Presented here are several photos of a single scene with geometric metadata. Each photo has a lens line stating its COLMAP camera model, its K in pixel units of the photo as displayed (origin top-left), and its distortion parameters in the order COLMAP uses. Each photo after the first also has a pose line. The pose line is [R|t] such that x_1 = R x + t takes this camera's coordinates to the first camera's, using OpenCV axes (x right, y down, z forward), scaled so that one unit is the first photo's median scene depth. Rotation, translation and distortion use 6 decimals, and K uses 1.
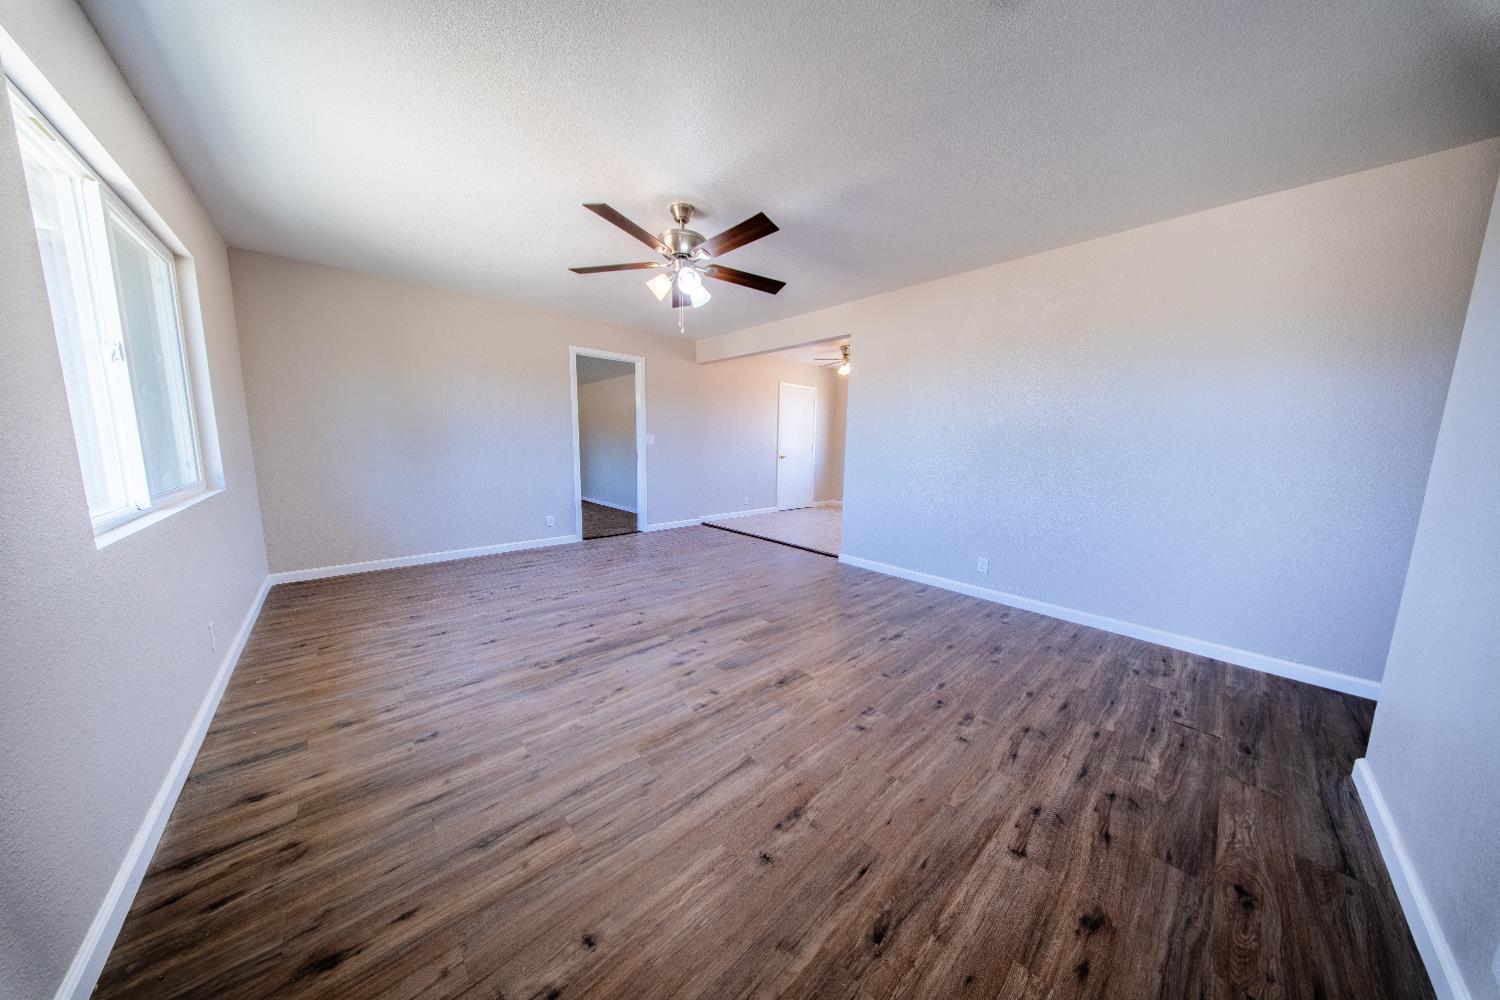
lens RADIAL K [[445.9, 0, 749.4], [0, 445.9, 504.2], [0, 0, 1]] dist [0.001509, 0.000059]
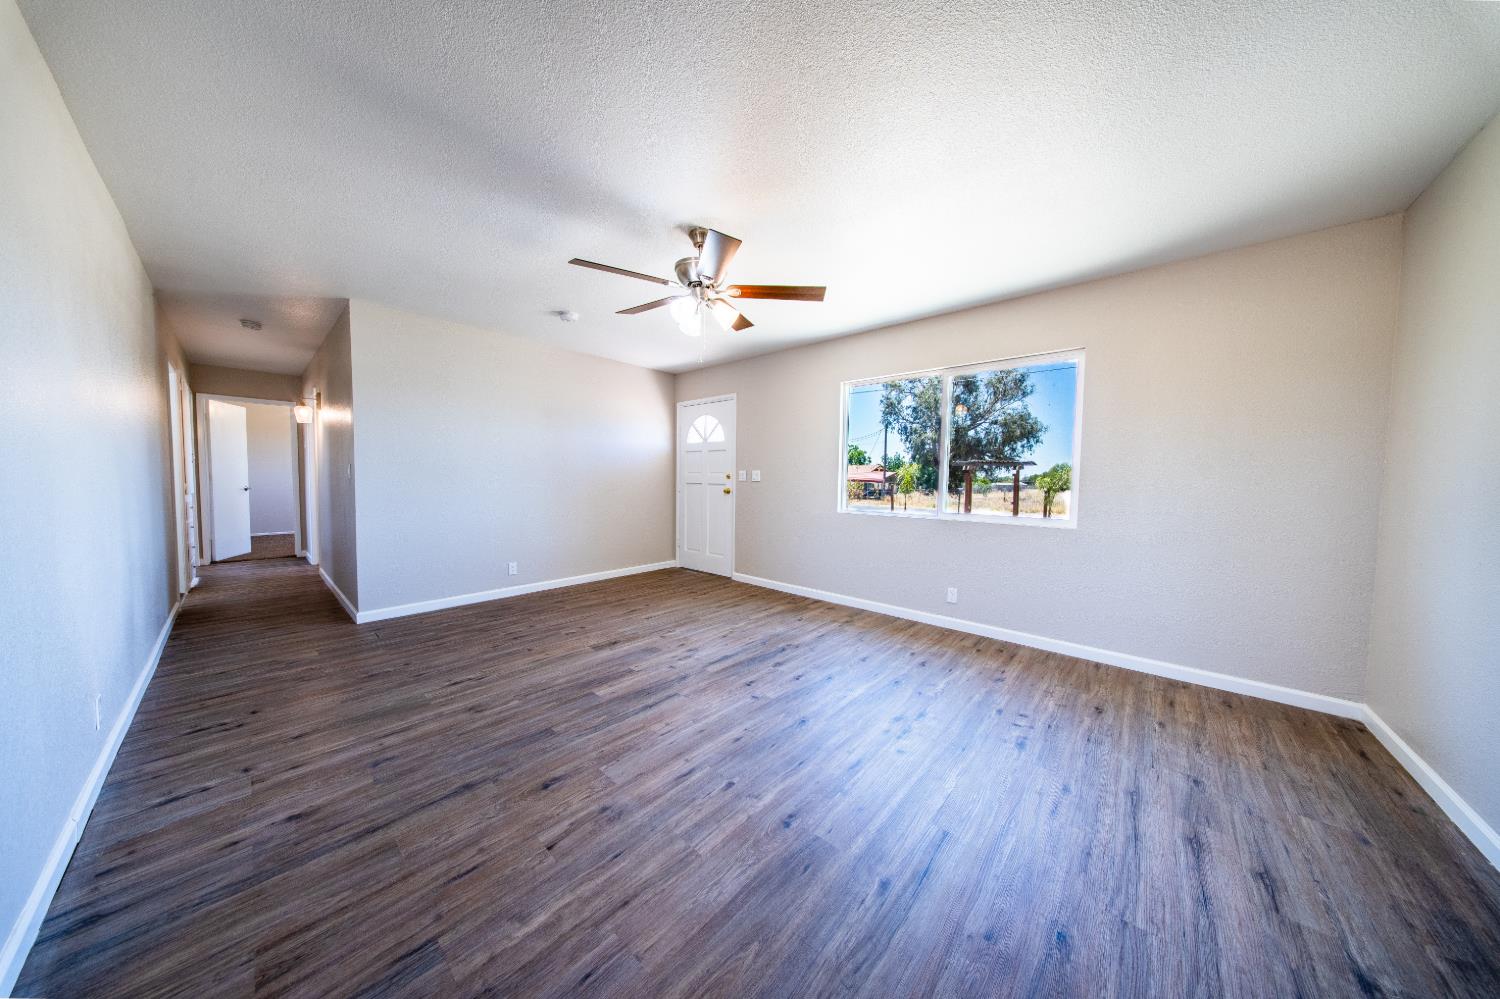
lens RADIAL K [[445.9, 0, 746.8], [0, 445.9, 498.0], [0, 0, 1]] dist [0.001509, 0.000059]
pose [[-0.994403, -0.026863, -0.102186, -0.168274], [-0.044734, 0.983222, 0.176841, -0.290237], [0.095721, 0.180423, -0.978920, 2.086356]]
